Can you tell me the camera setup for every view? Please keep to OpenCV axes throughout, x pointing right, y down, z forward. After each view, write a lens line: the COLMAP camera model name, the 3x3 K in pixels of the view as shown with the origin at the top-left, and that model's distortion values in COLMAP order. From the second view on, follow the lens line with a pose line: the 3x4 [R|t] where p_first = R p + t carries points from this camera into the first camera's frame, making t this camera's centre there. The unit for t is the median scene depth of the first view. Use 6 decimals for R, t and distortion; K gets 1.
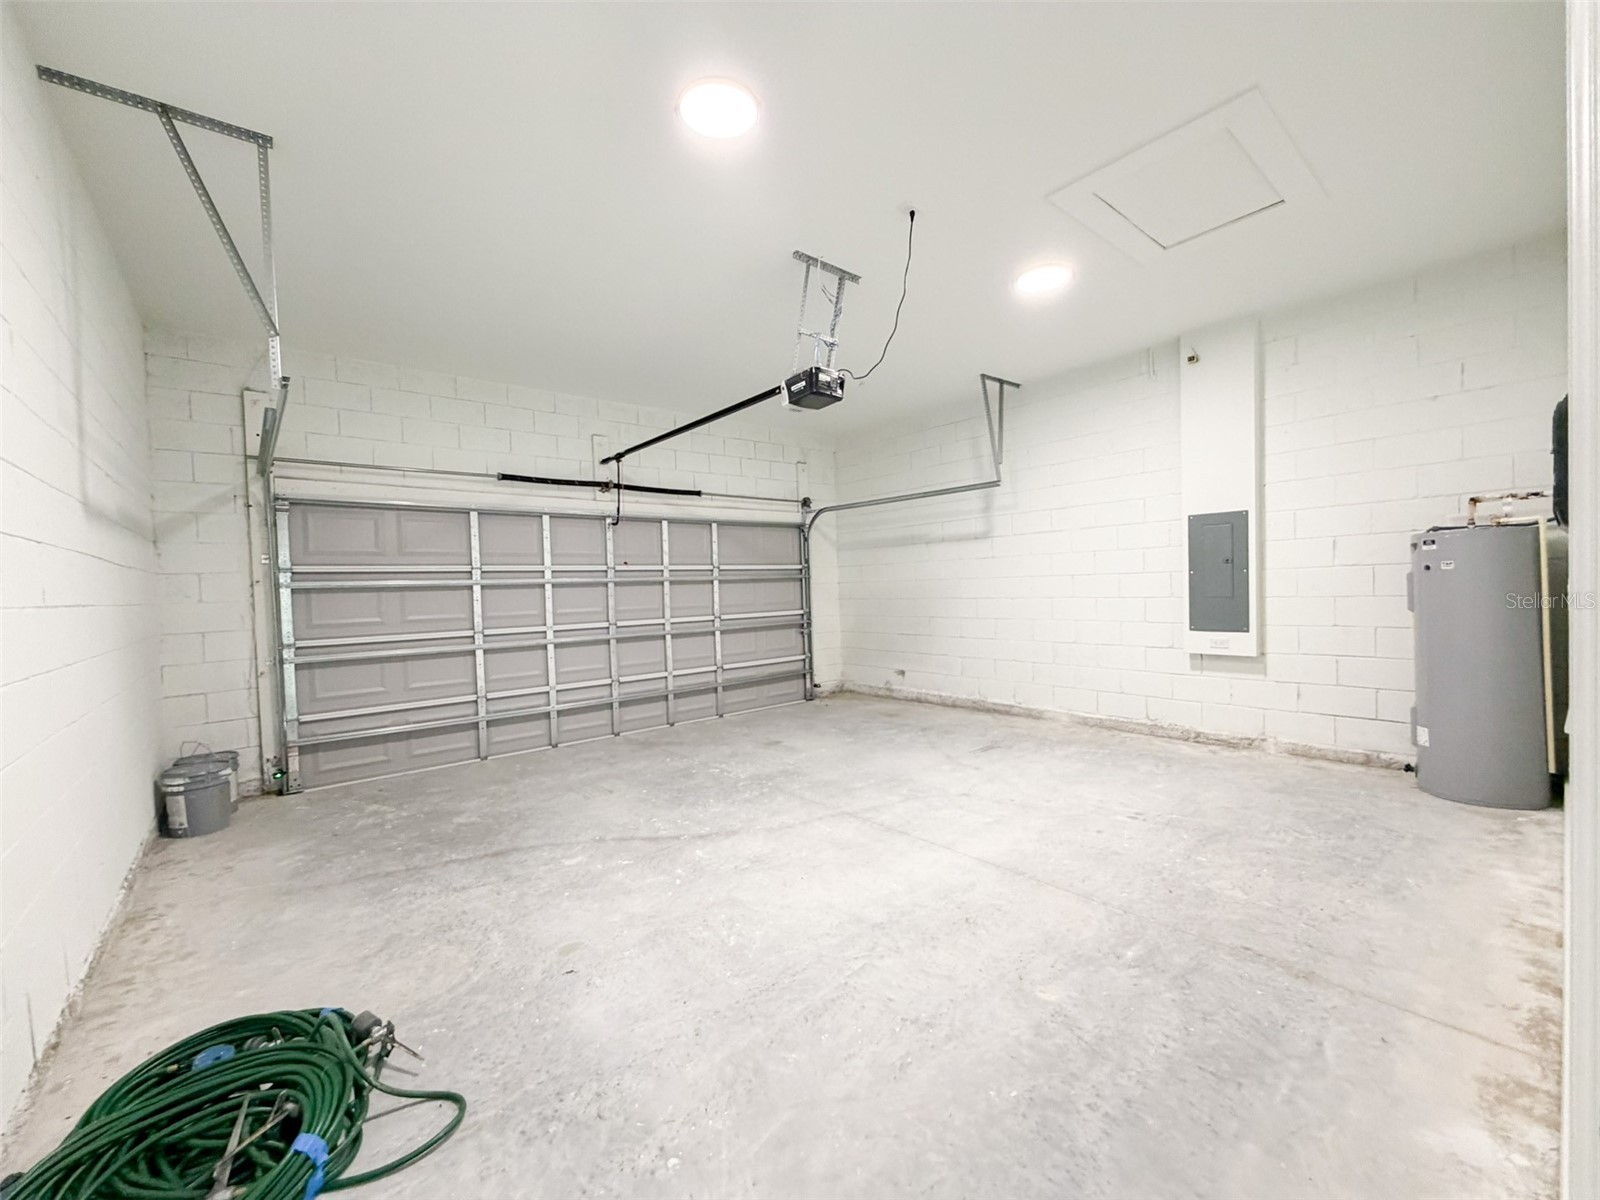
lens RADIAL K [[641.3, 0, 797.5], [0, 641.3, 600.0], [0, 0, 1]] dist [-0.000940, 0.000183]
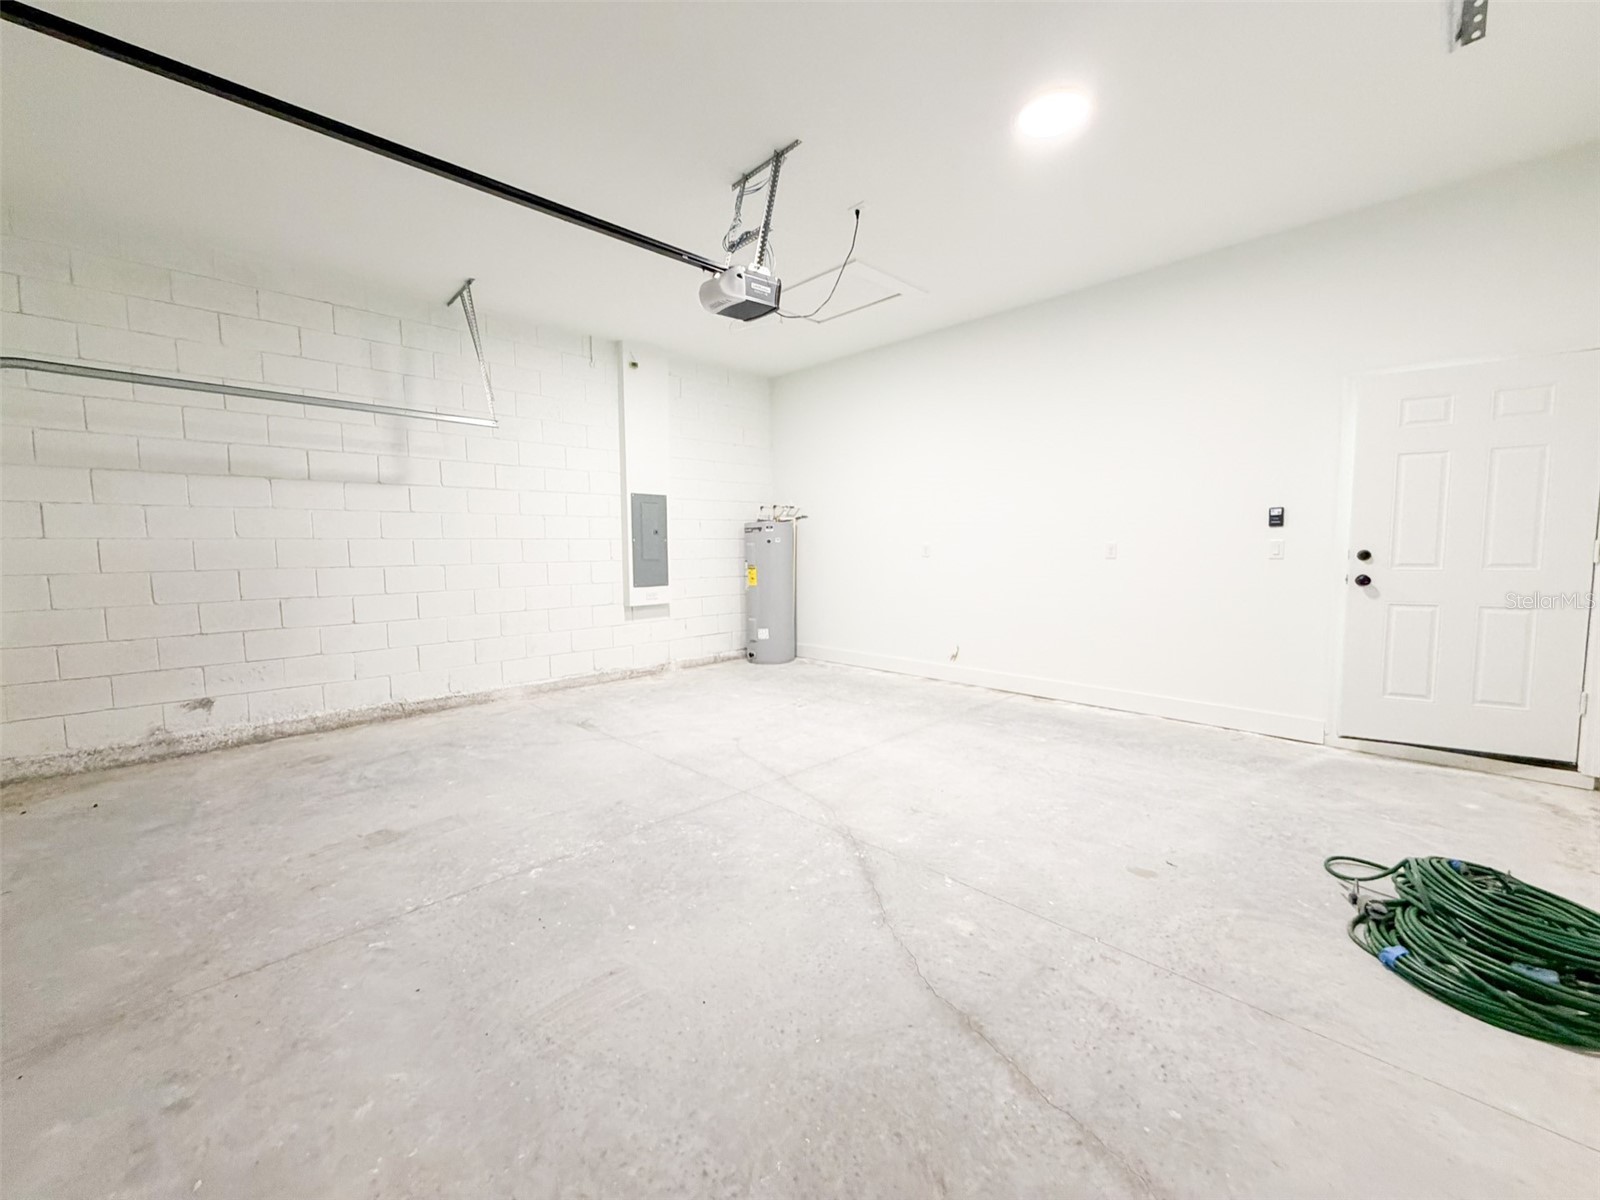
lens RADIAL K [[641.3, 0, 797.5], [0, 641.3, 600.0], [0, 0, 1]] dist [-0.000940, 0.000183]
pose [[-0.068525, -0.050513, 0.996370, -0.692821], [0.033828, 0.998025, 0.052923, 0.018783], [-0.997076, 0.037332, -0.066681, 0.842585]]
